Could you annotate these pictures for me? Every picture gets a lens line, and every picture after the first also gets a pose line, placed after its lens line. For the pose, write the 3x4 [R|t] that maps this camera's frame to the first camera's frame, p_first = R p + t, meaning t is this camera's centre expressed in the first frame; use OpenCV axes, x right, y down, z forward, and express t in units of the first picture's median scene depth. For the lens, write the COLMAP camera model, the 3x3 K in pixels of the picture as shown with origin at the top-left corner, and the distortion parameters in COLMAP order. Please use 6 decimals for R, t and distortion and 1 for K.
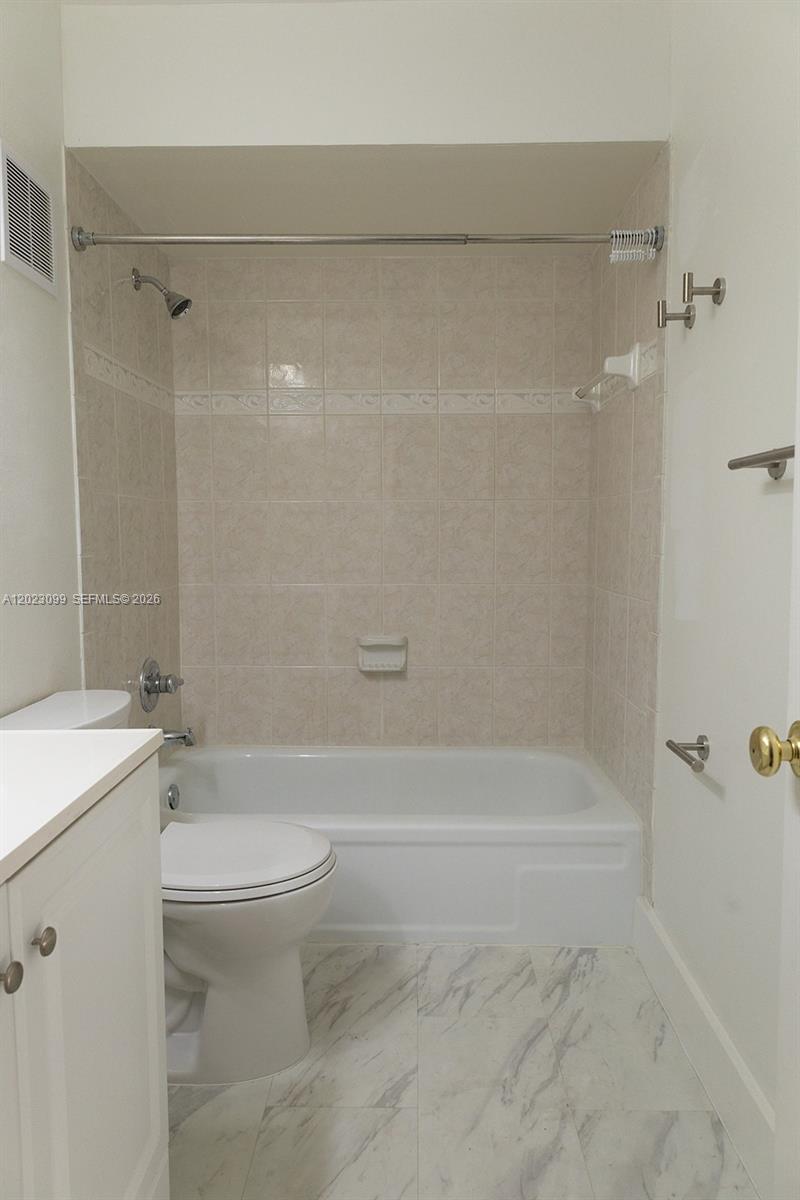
lens RADIAL K [[791.7, 0, 400.0], [0, 791.7, 600.0], [0, 0, 1]] dist [-0.005903, -0.000220]
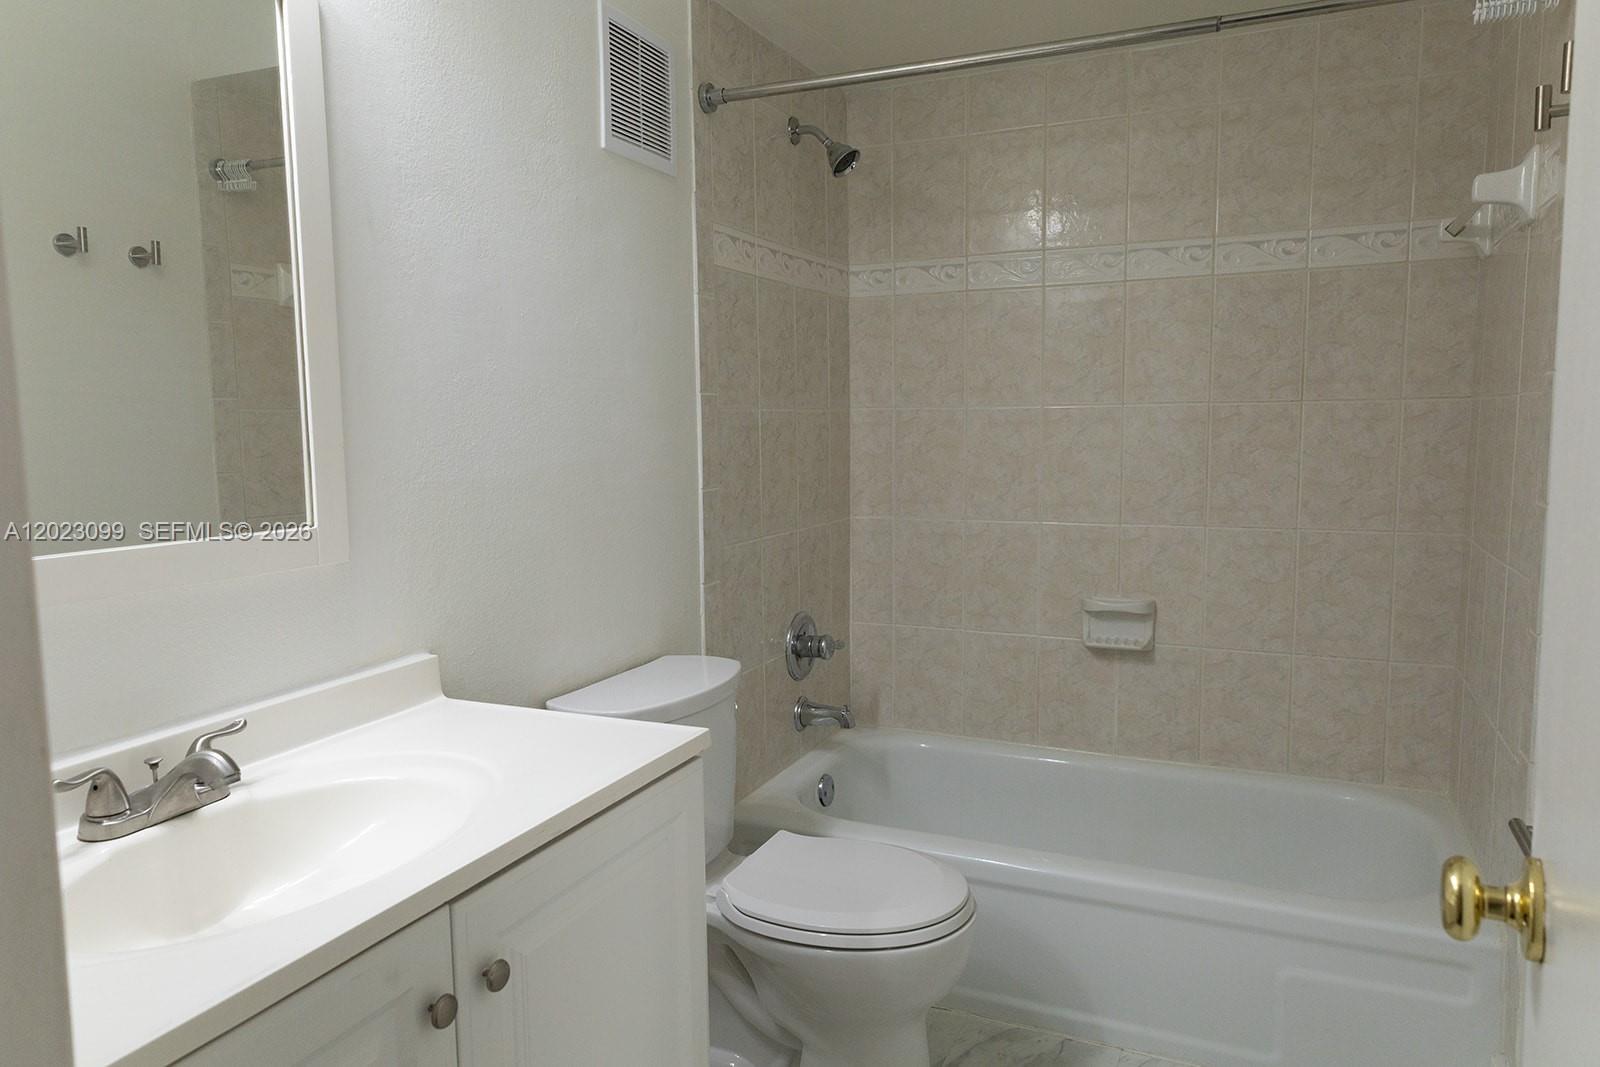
lens RADIAL K [[1085.4, 0, 800.0], [0, 1085.4, 533.5], [0, 0, 1]] dist [0.011885, 0.000738]
pose [[0.913433, 0.033375, -0.405619, 0.113054], [-0.023171, 0.999280, 0.030043, -0.035841], [0.406330, -0.018044, 0.913548, 0.008311]]
